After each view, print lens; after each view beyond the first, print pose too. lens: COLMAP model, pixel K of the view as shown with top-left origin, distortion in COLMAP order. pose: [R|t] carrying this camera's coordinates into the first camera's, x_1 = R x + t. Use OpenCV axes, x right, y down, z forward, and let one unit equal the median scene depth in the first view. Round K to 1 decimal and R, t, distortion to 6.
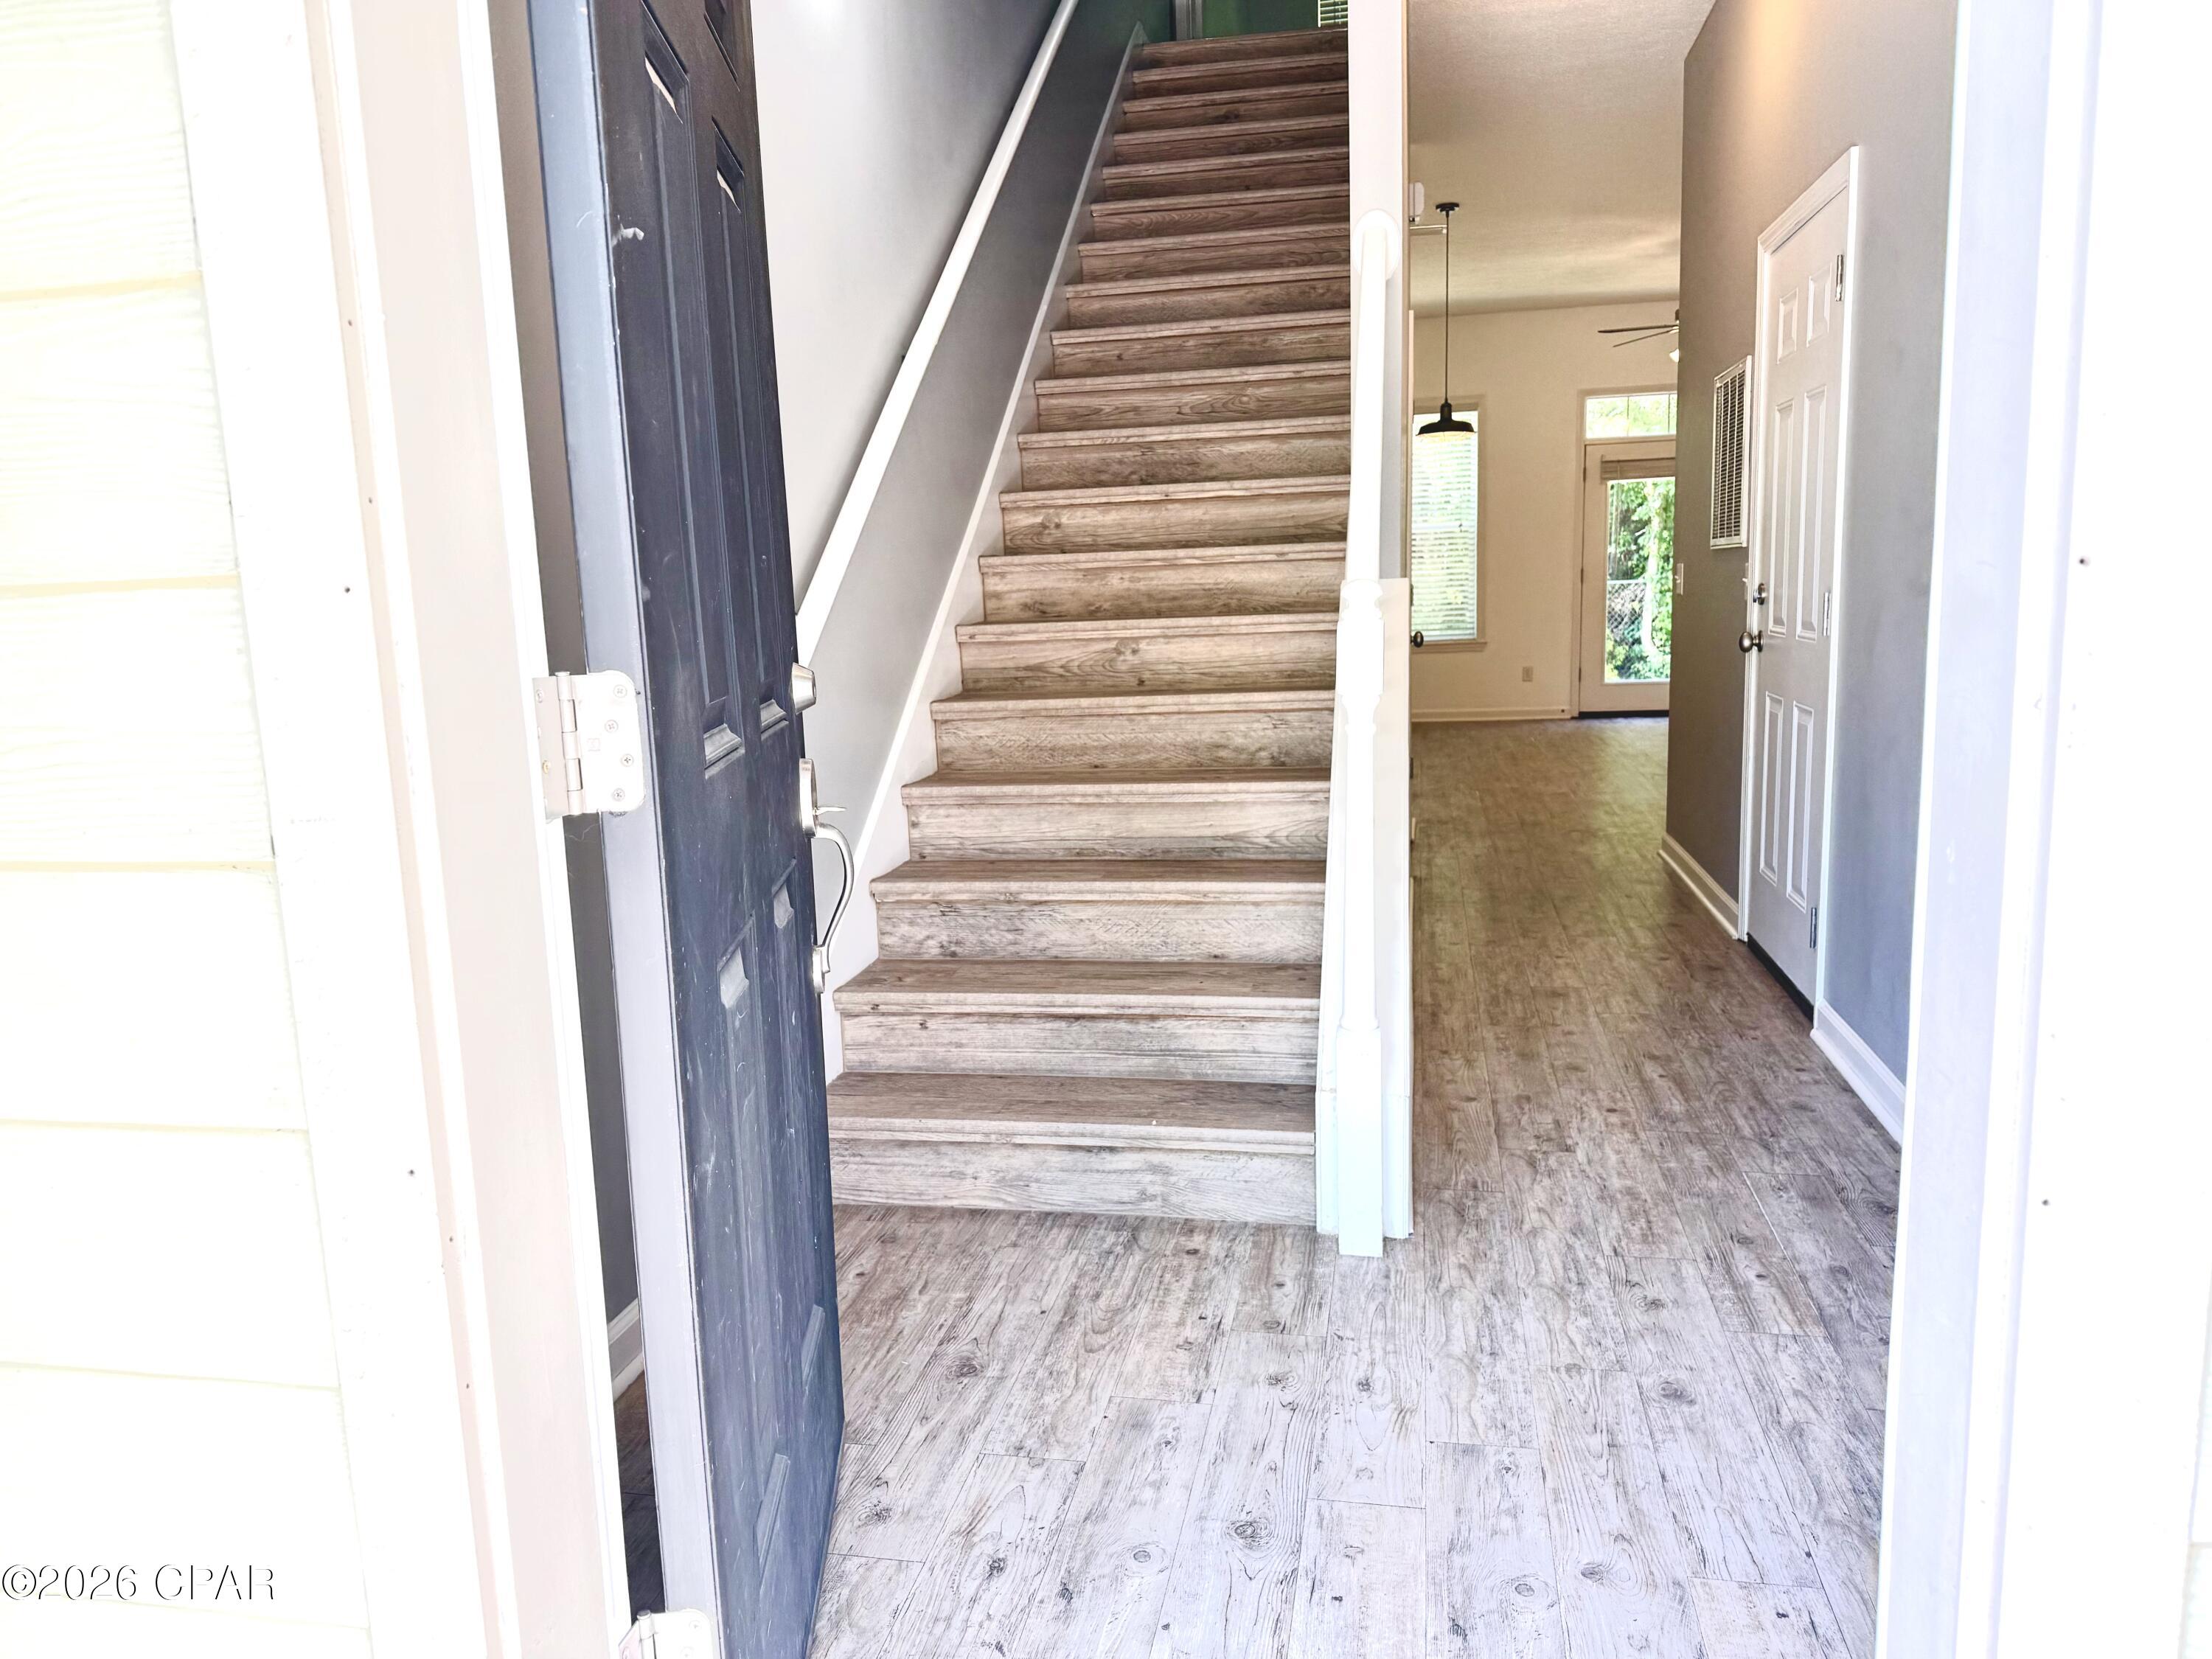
lens RADIAL K [[1505.6, 0, 1102.5], [0, 1505.6, 828.9], [0, 0, 1]] dist [0.008589, 0.001736]
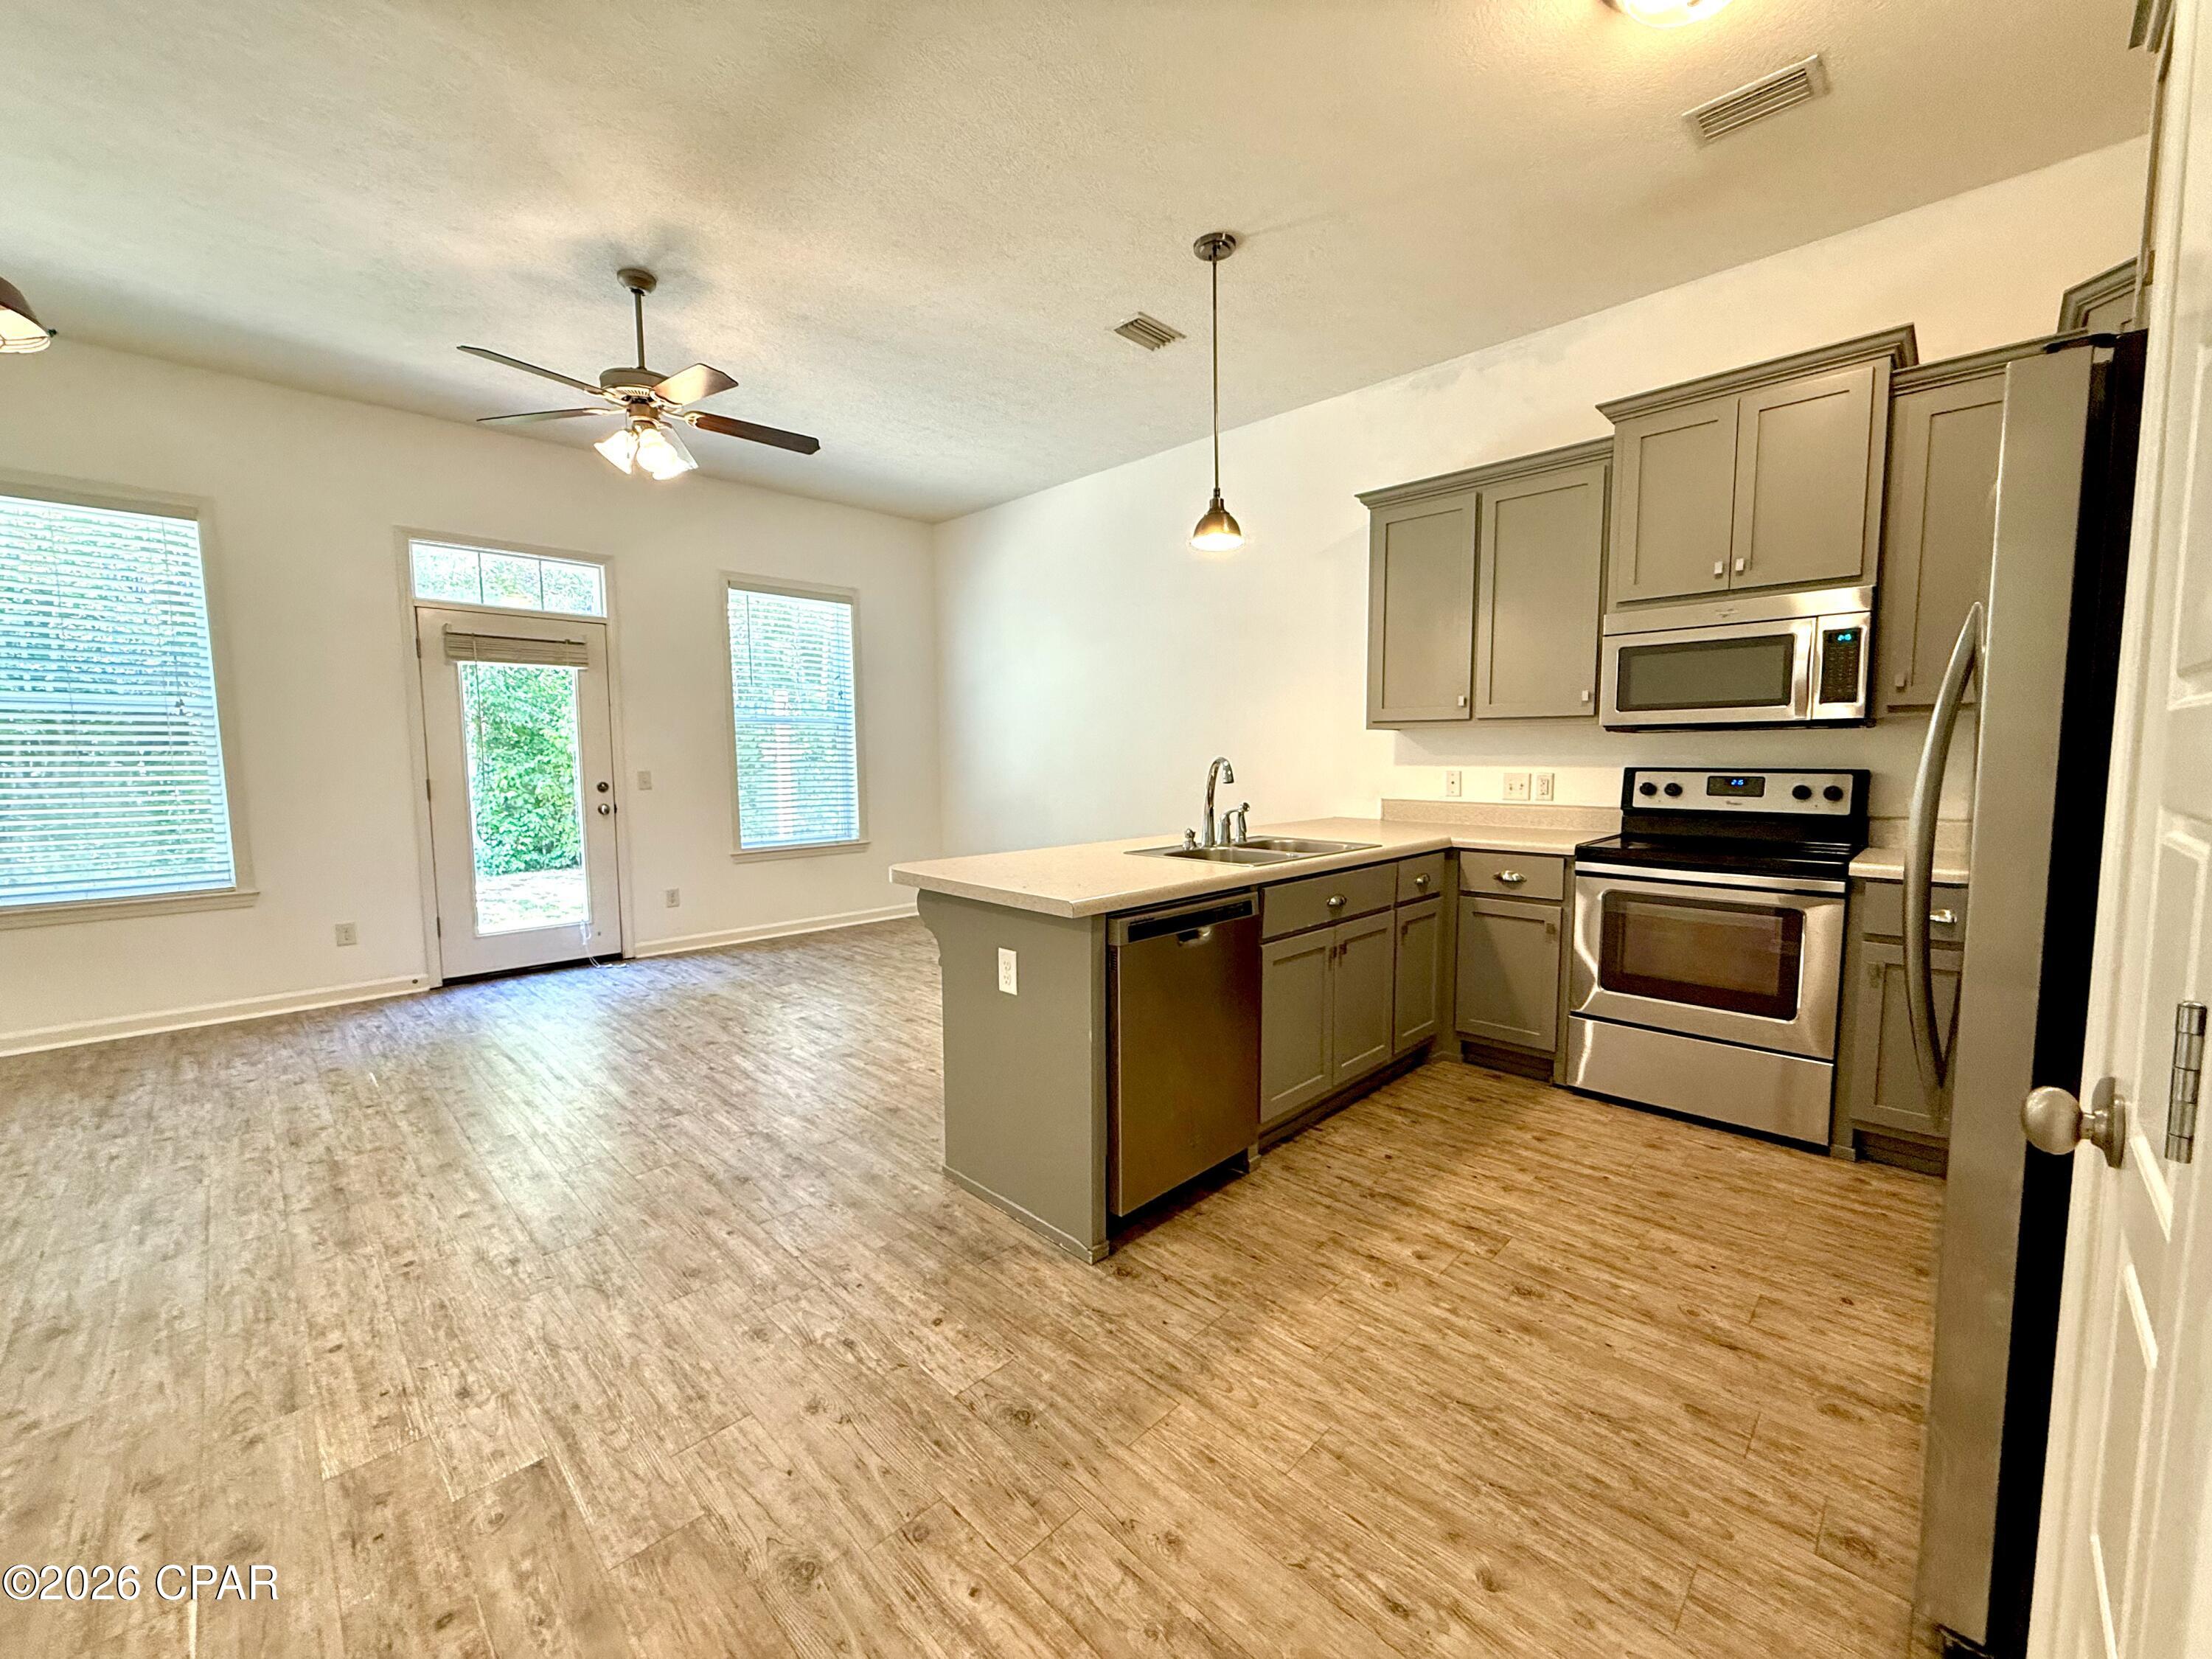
lens RADIAL K [[879.3, 0, 1101.8], [0, 879.3, 831.0], [0, 0, 1]] dist [0.000012, 0.000194]
pose [[0.569886, -0.043025, 0.820597, 0.159008], [0.129165, 0.990904, -0.037748, -0.092576], [-0.811509, 0.127504, 0.570260, 0.511990]]
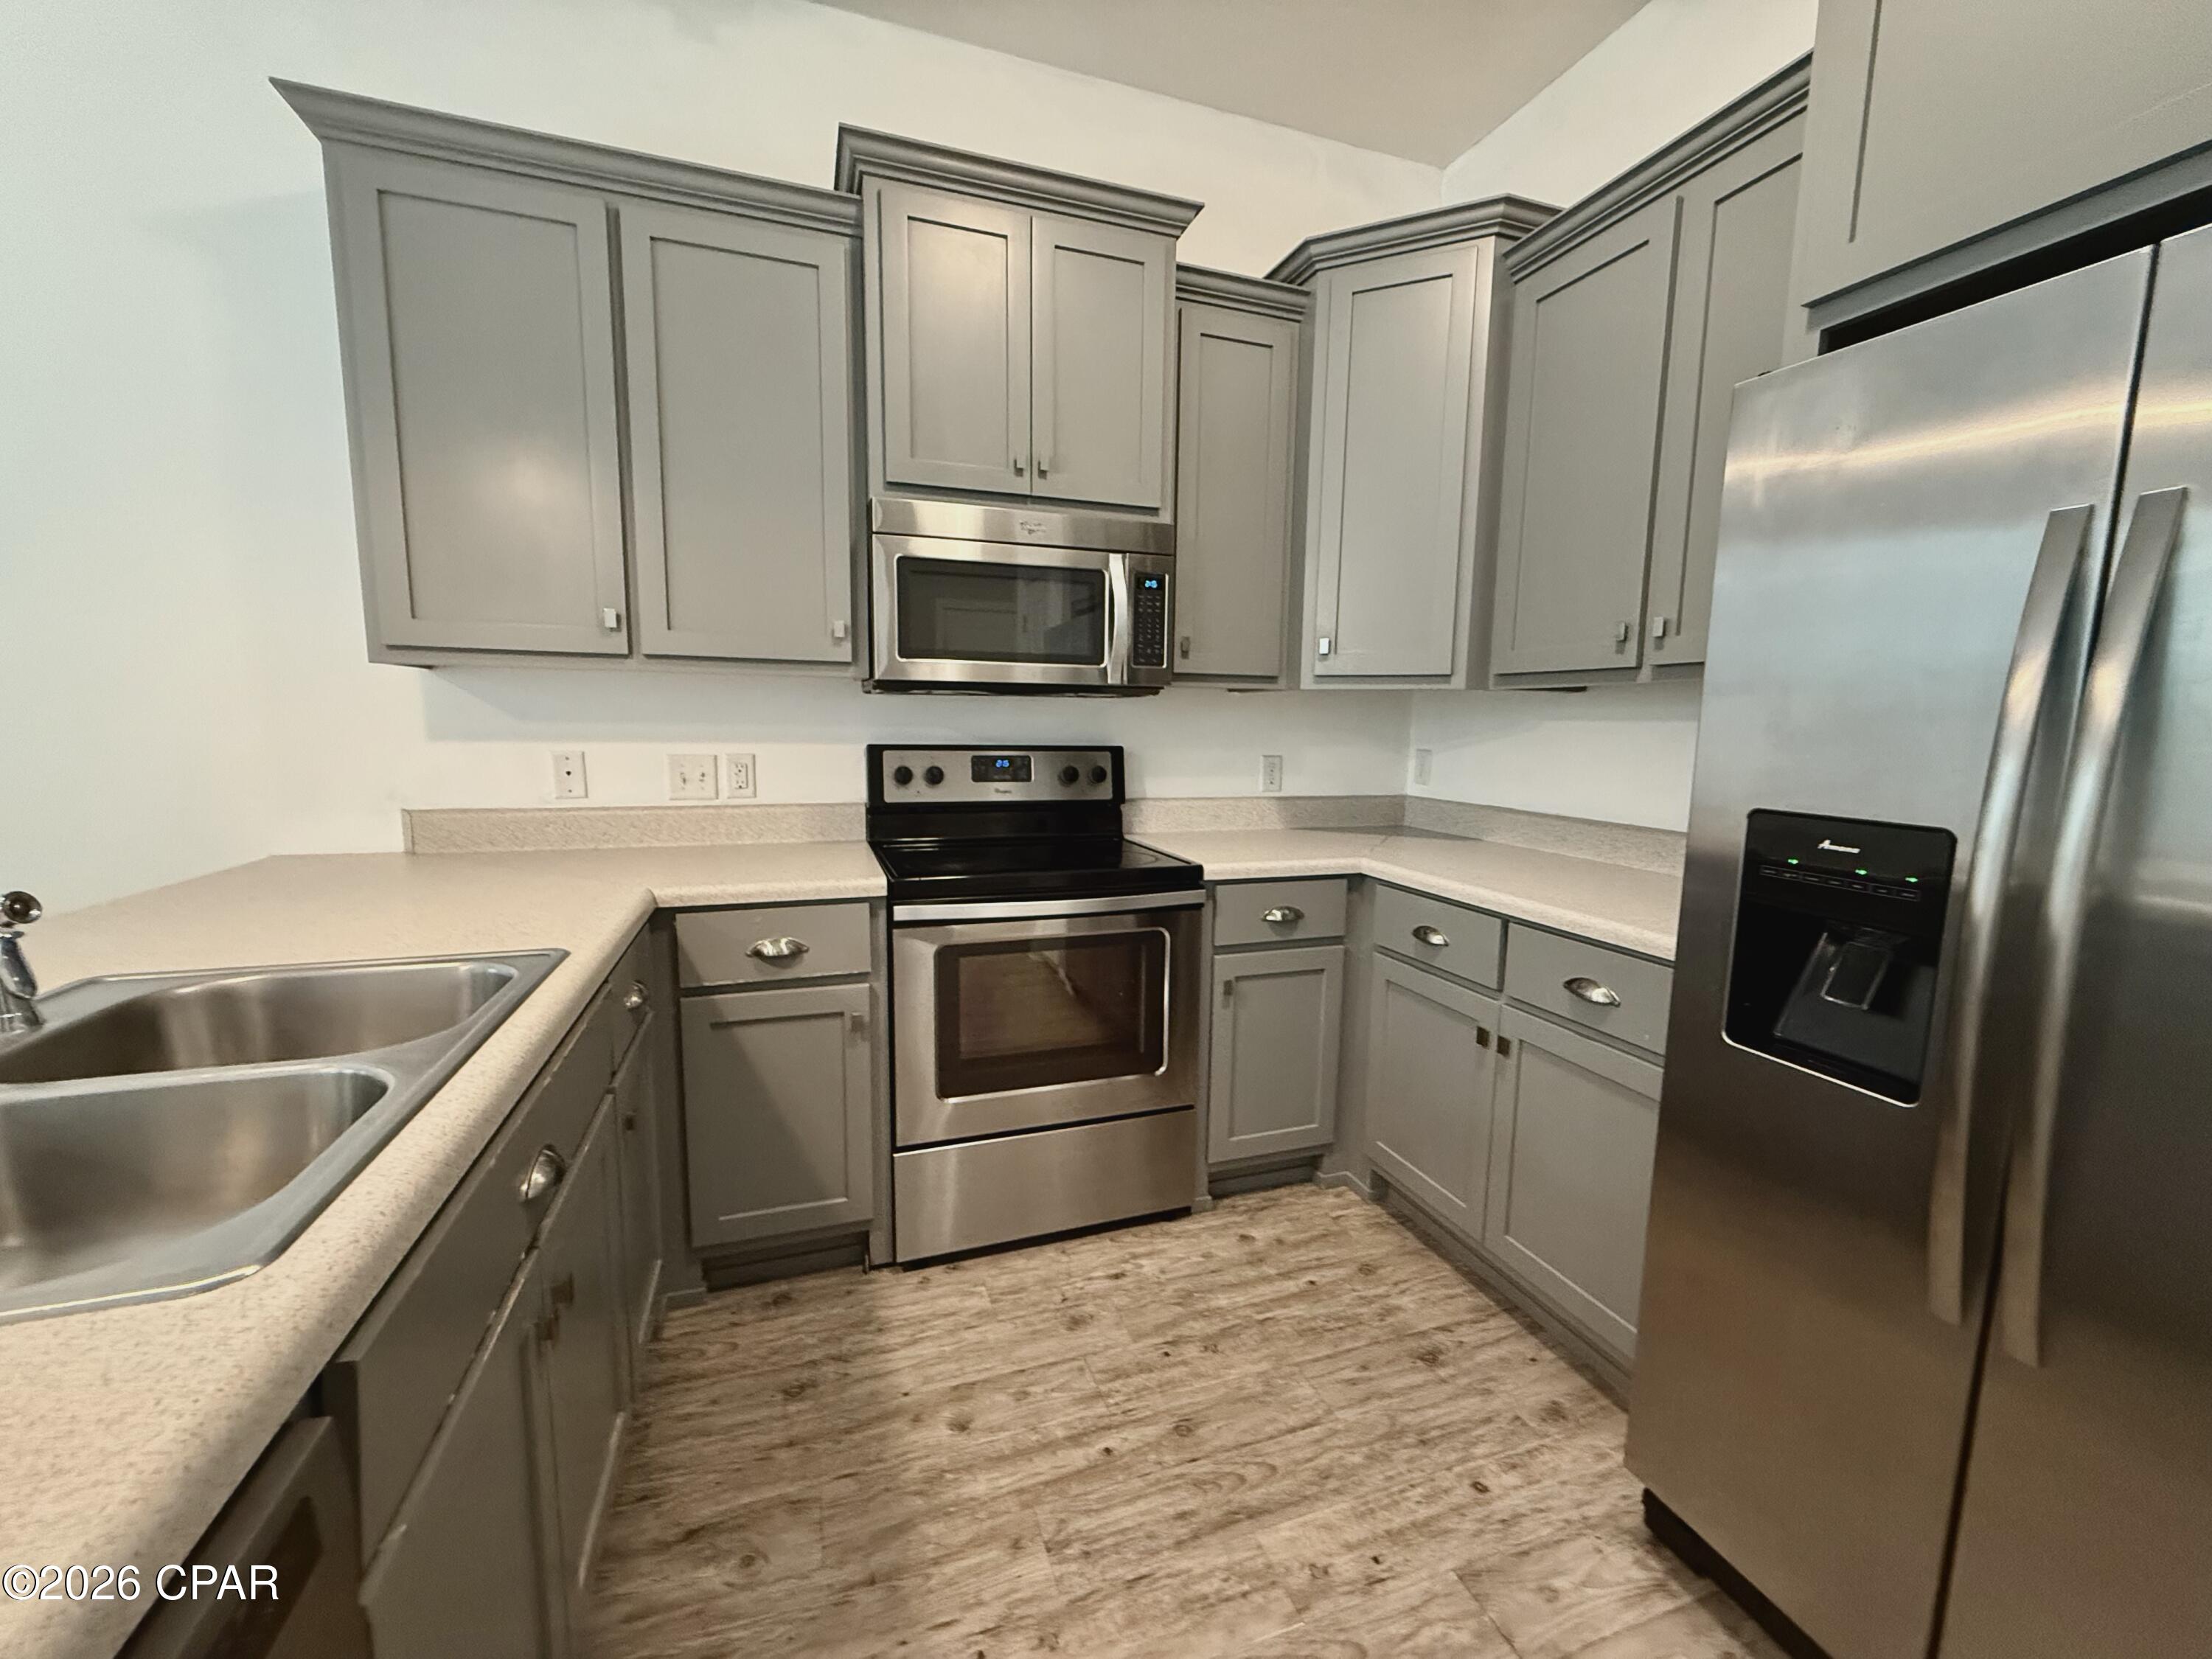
lens RADIAL K [[879.3, 0, 1099.6], [0, 879.3, 829.6], [0, 0, 1]] dist [0.000012, 0.000194]
pose [[-0.489016, -0.082867, 0.868329, 0.311706], [0.152772, 0.971954, 0.178792, -0.112181], [-0.858792, 0.220088, -0.462642, 0.591374]]
